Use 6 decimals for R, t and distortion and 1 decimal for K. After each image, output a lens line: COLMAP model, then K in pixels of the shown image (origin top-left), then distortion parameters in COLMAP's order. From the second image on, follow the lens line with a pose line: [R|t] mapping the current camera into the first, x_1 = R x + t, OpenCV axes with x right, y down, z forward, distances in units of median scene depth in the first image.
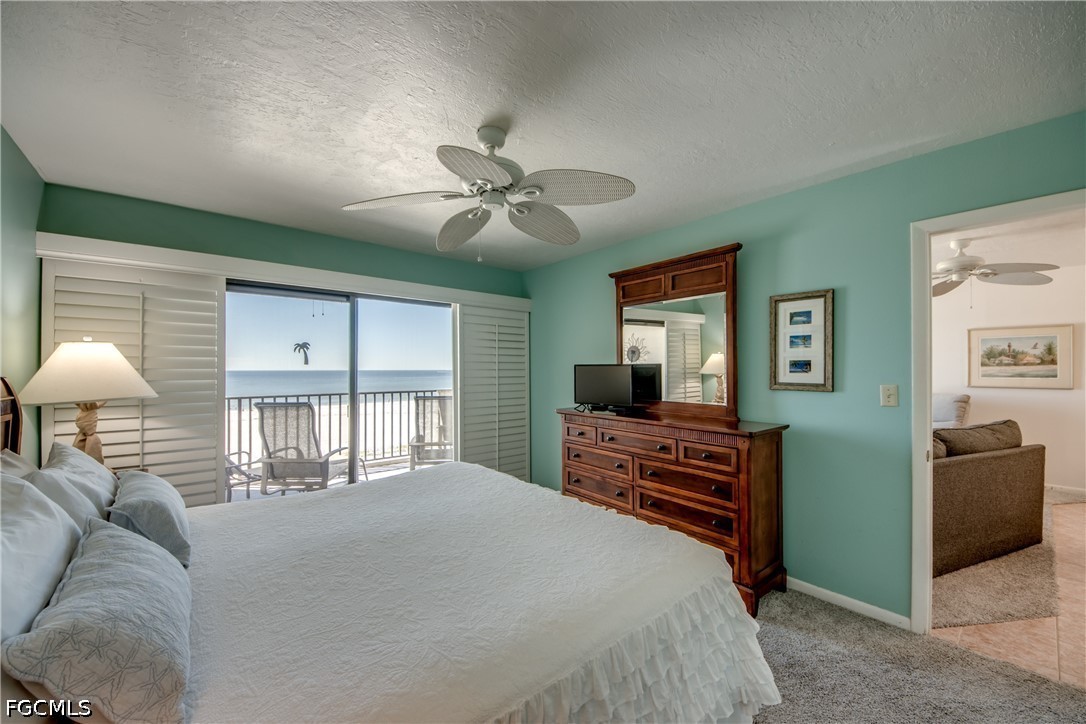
lens RADIAL K [[415.6, 0, 547.5], [0, 415.6, 365.0], [0, 0, 1]] dist [0.006671, -0.007580]
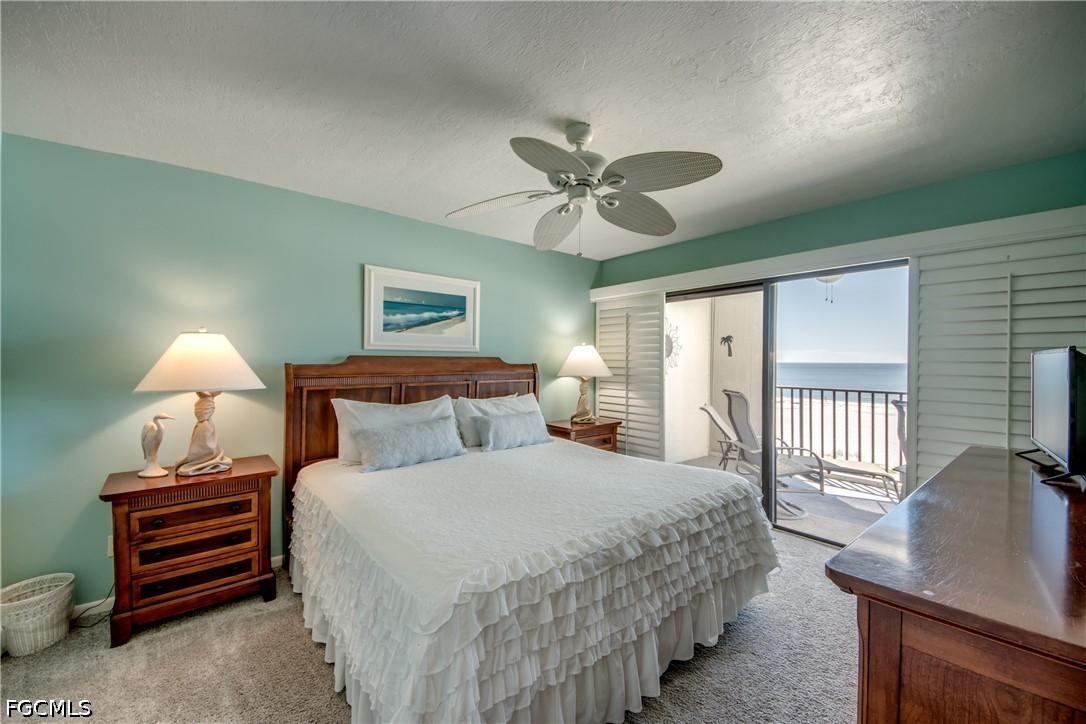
lens RADIAL K [[415.6, 0, 546.5], [0, 415.6, 359.5], [0, 0, 1]] dist [0.006671, -0.007580]
pose [[0.018197, -0.010240, -0.999782, 0.456195], [0.004634, 0.999938, -0.010157, 0.016304], [0.999824, -0.004448, 0.018243, 0.476353]]
